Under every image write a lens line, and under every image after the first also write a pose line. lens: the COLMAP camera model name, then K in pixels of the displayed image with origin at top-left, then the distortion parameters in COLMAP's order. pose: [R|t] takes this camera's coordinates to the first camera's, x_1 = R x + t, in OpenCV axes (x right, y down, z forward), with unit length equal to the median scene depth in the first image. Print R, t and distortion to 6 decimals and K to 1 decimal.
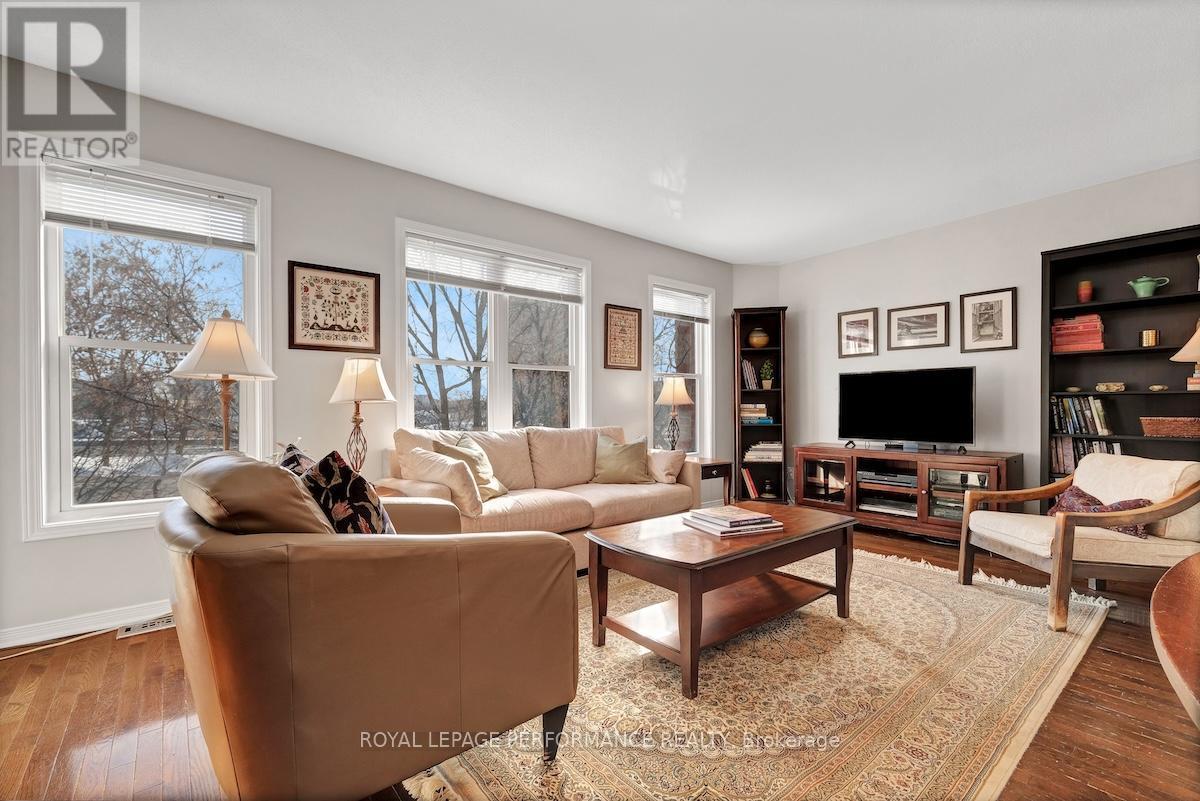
lens RADIAL K [[519.0, 0, 606.2], [0, 519.0, 407.7], [0, 0, 1]] dist [-0.001802, -0.001269]
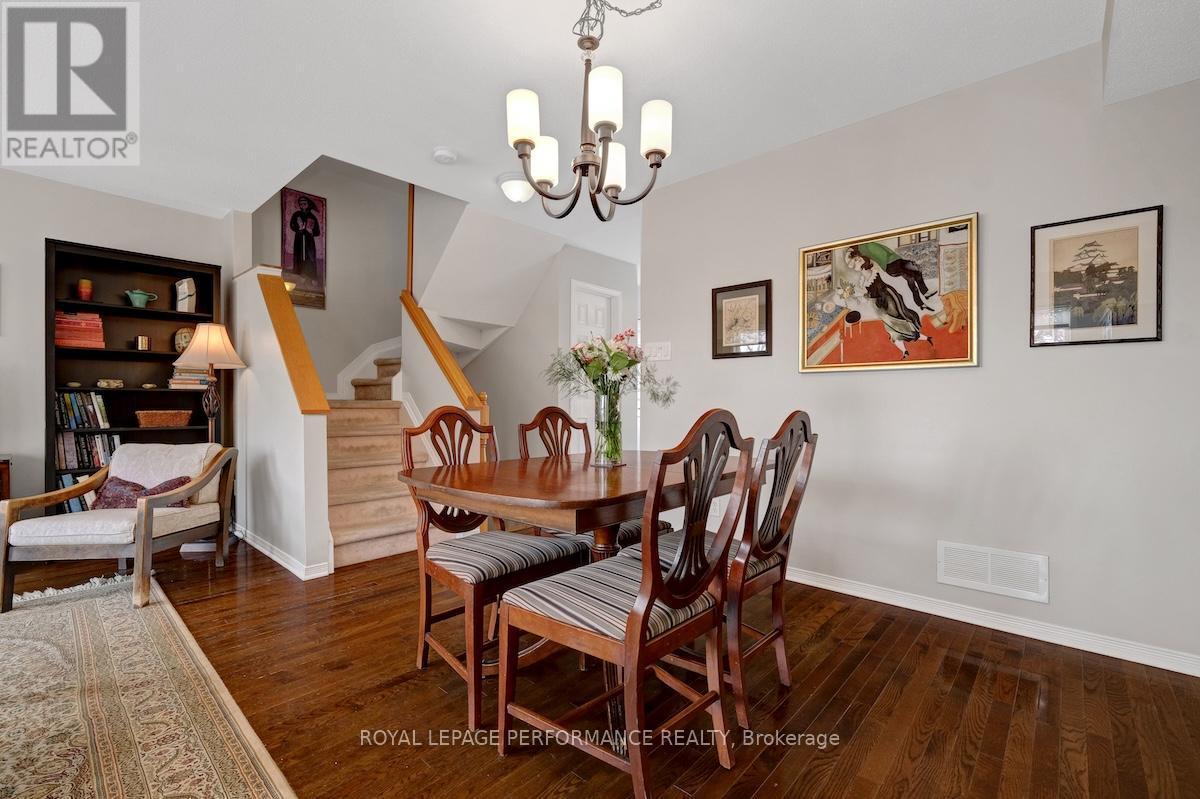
lens RADIAL K [[519.0, 0, 603.1], [0, 519.0, 398.2], [0, 0, 1]] dist [-0.001802, -0.001269]
pose [[-0.135783, 0.008920, 0.990698, -0.247377], [-0.000526, 0.999959, -0.009076, -0.000264], [-0.990738, -0.001754, -0.135773, 0.131196]]
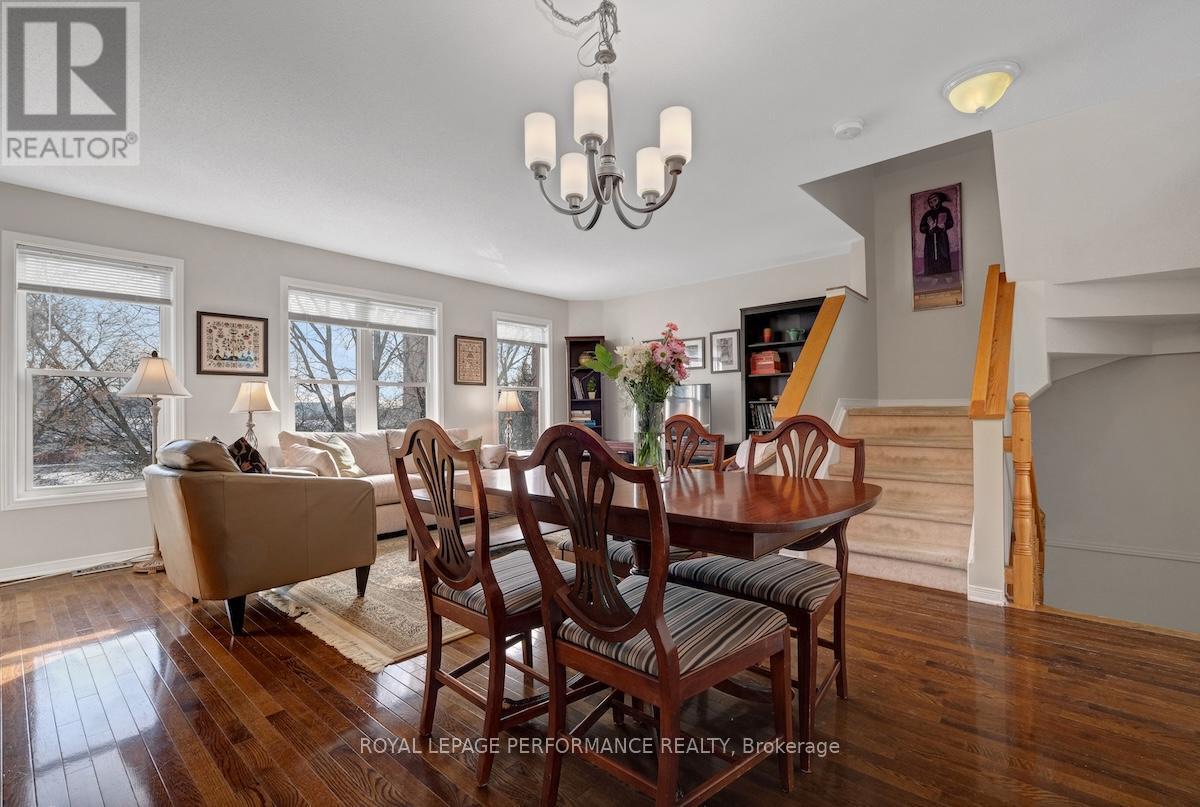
lens RADIAL K [[542.5, 0, 608.2], [0, 542.5, 405.4], [0, 0, 1]] dist [-0.003344, -0.000445]
pose [[0.989201, -0.006933, 0.146402, 0.242984], [0.009288, 0.999838, -0.015404, 0.001984], [-0.146271, 0.016598, 0.989105, -0.545015]]
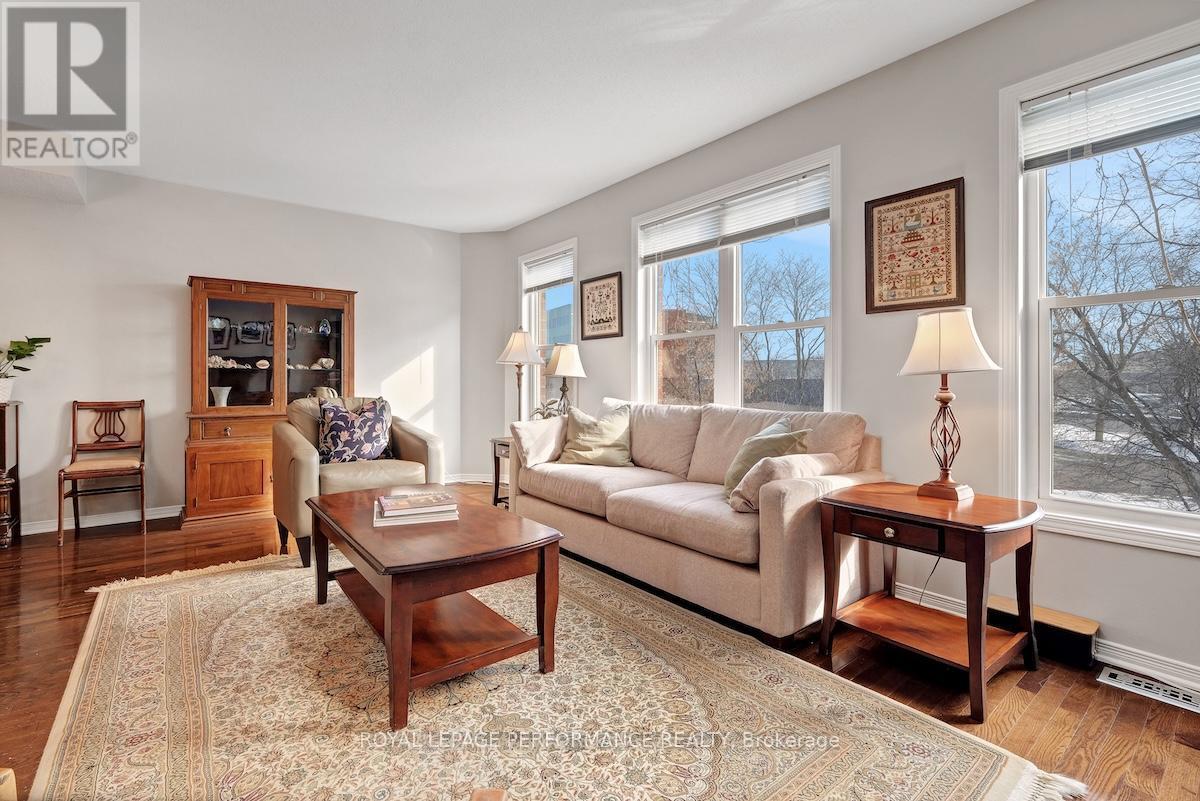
lens RADIAL K [[519.0, 0, 566.1], [0, 519.0, 381.3], [0, 0, 1]] dist [-0.001802, -0.001269]
pose [[-0.033829, 0.003400, -0.999422, 0.802272], [-0.000619, 0.999994, 0.003423, -0.002233], [0.999427, 0.000734, -0.033827, 0.924075]]
